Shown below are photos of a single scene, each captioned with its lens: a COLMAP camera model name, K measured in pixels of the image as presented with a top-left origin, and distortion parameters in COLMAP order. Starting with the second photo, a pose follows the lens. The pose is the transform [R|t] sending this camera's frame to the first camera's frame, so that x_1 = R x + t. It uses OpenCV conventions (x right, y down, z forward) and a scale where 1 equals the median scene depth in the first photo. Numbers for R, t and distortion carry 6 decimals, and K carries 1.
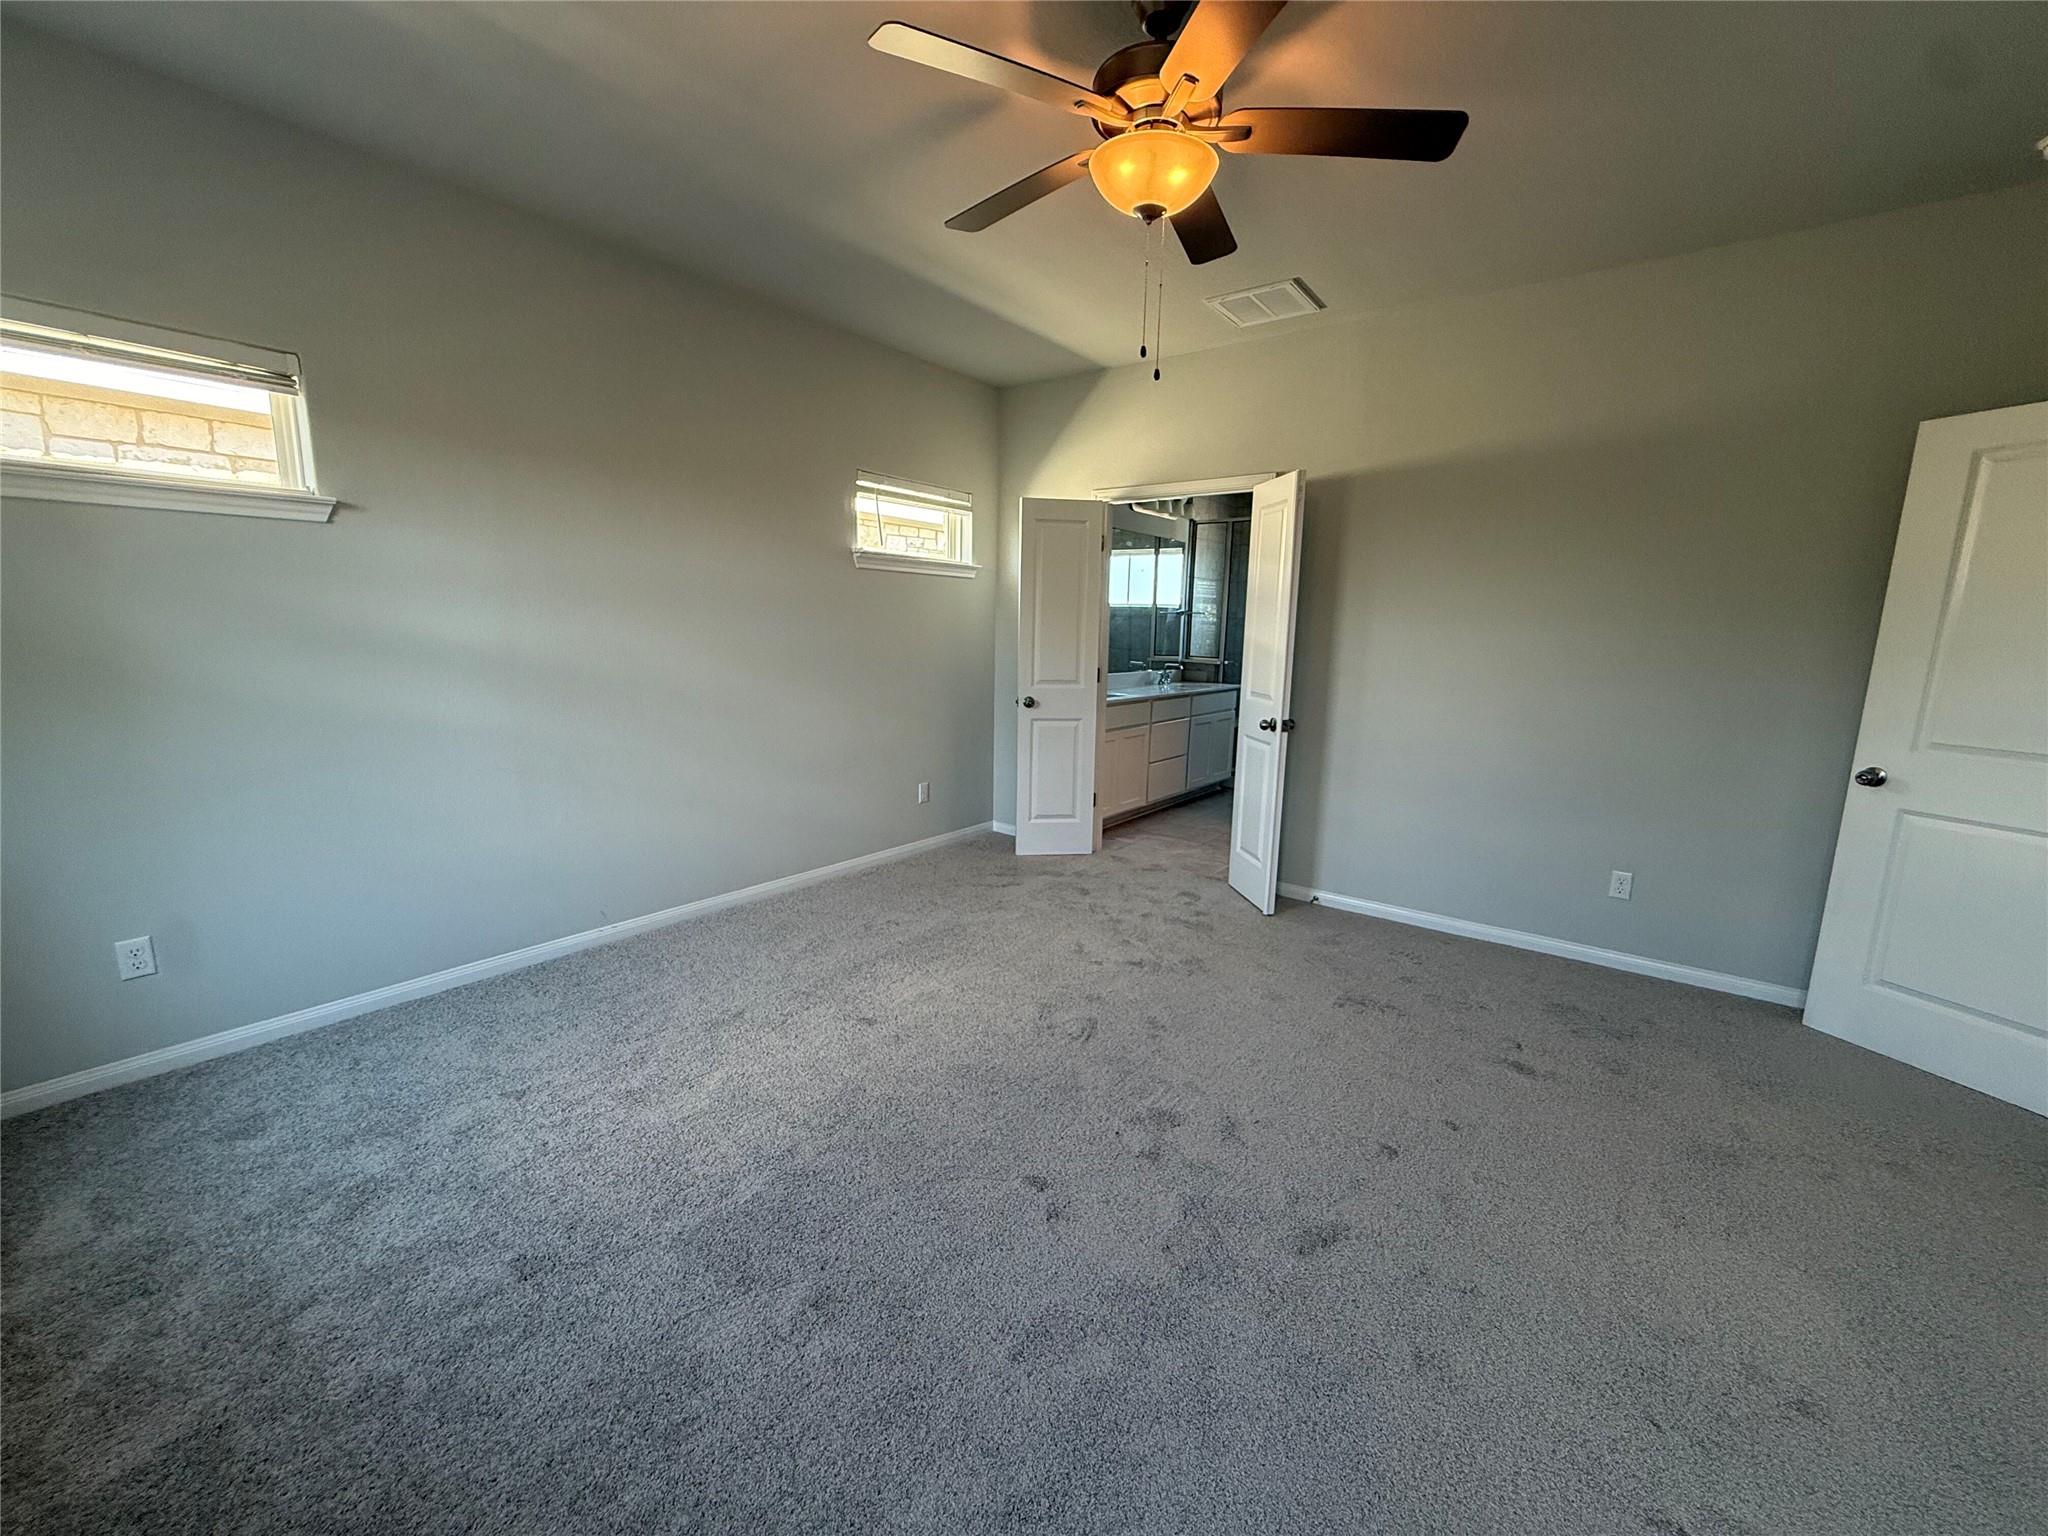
lens RADIAL K [[817.0, 0, 1020.6], [0, 817.0, 765.6], [0, 0, 1]] dist [0.001547, -0.000072]
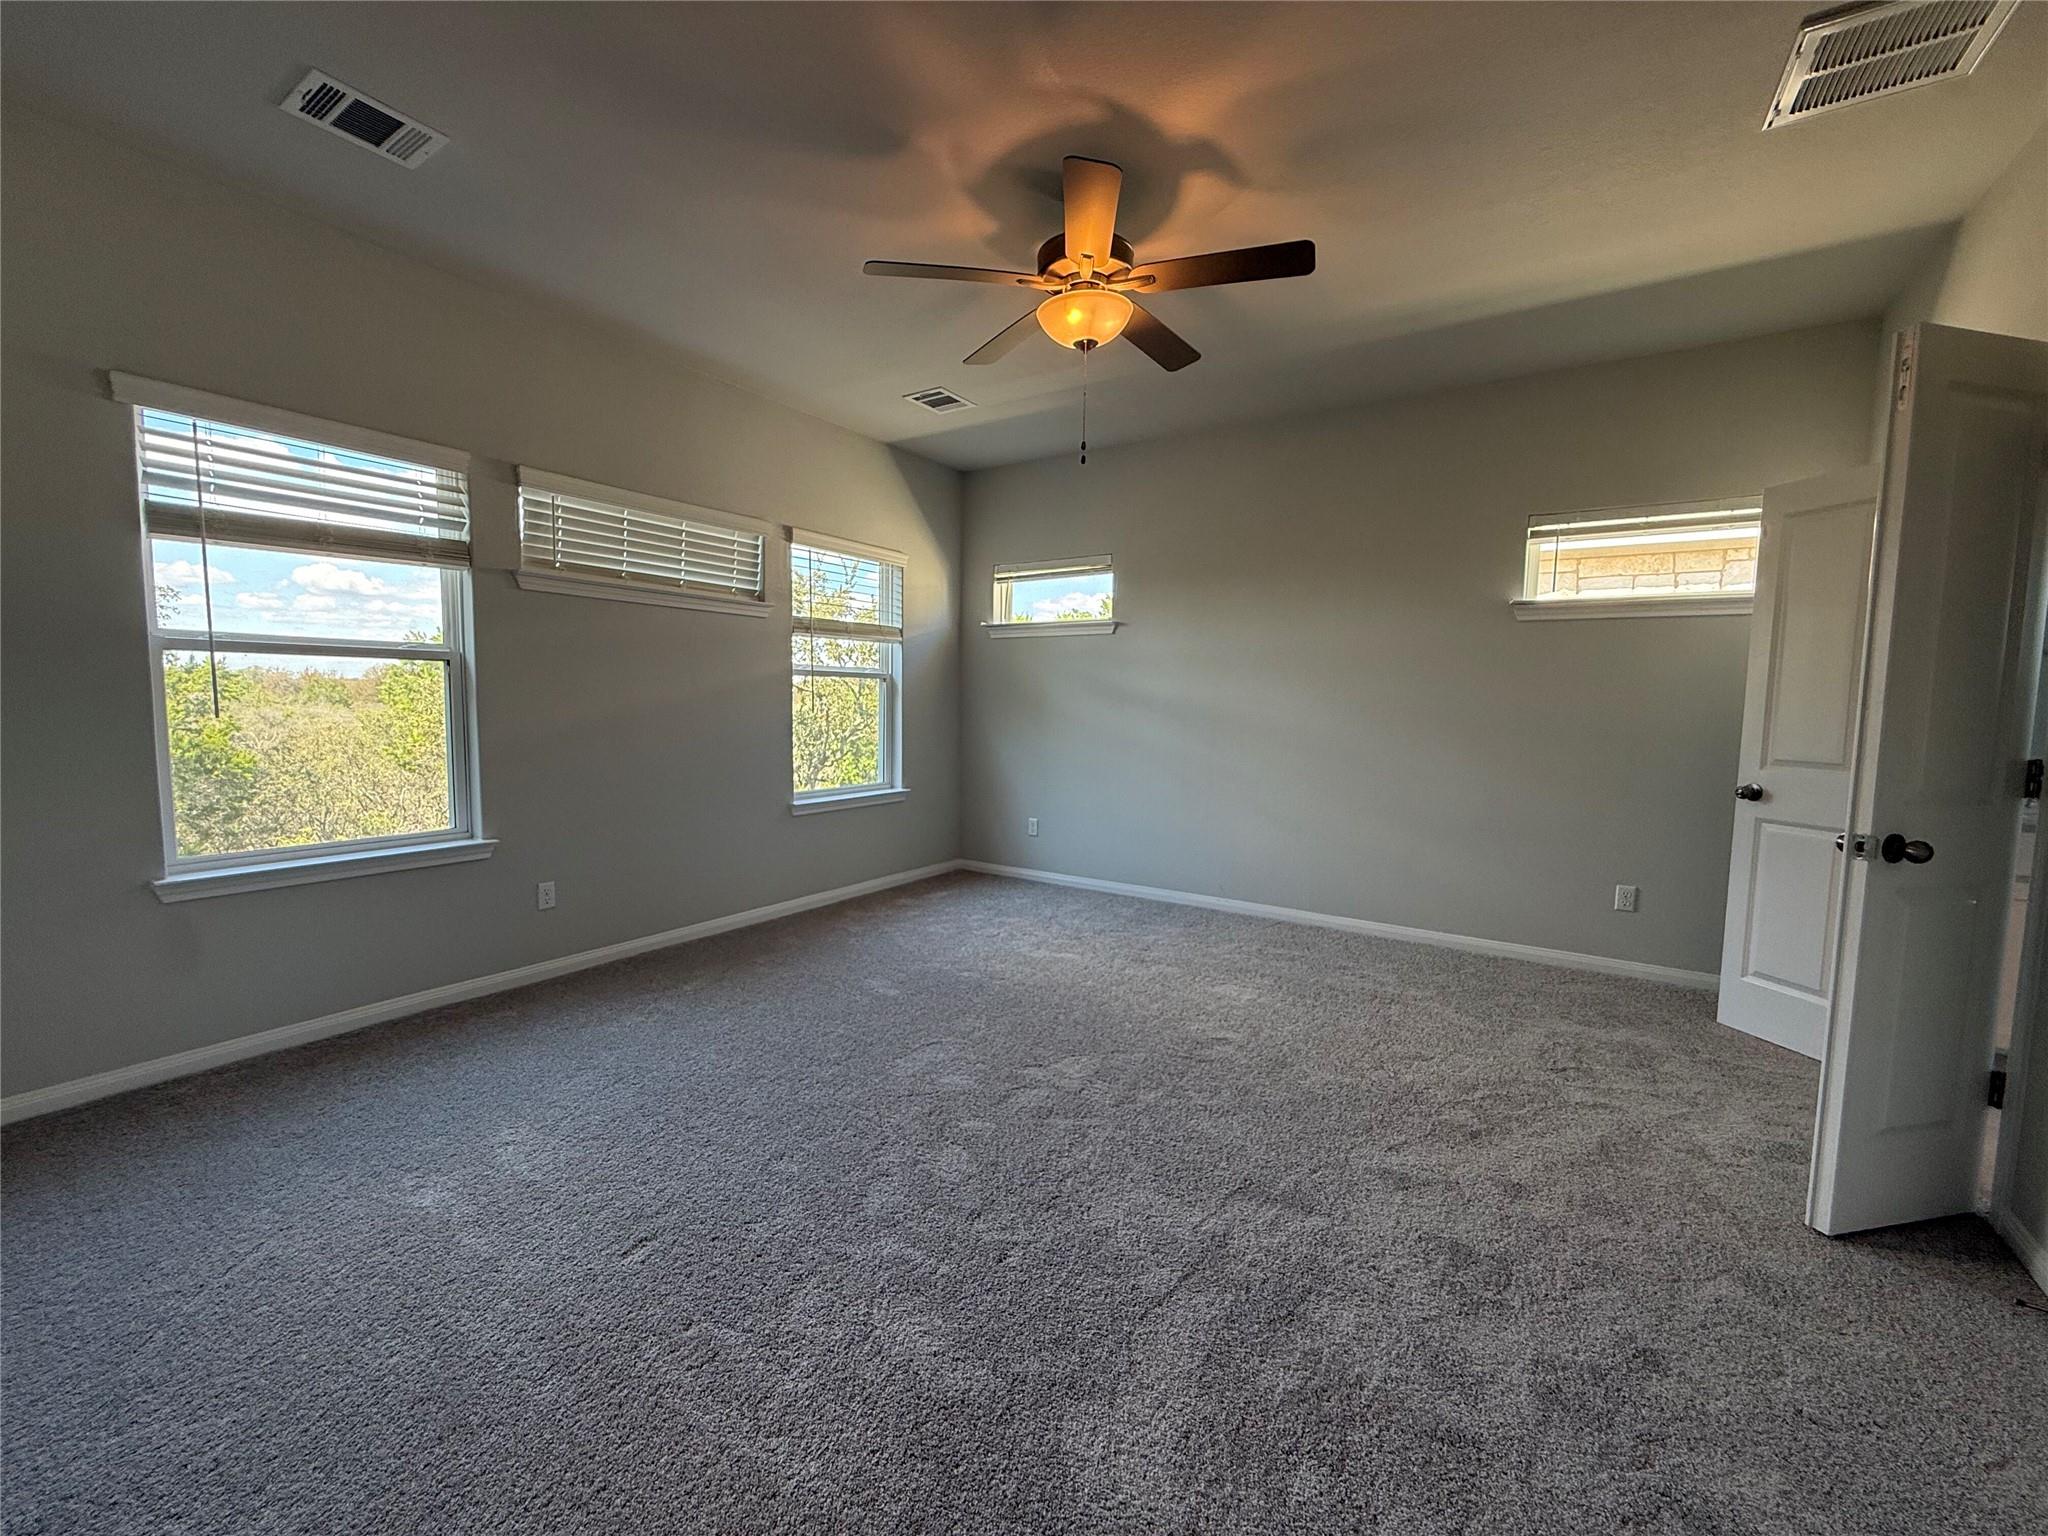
lens RADIAL K [[817.0, 0, 1020.6], [0, 817.0, 765.6], [0, 0, 1]] dist [0.001547, -0.000072]
pose [[0.077679, 0.064056, -0.994918, 0.689822], [-0.186425, 0.981265, 0.048622, -0.024046], [0.979393, 0.181701, 0.088165, 0.410607]]
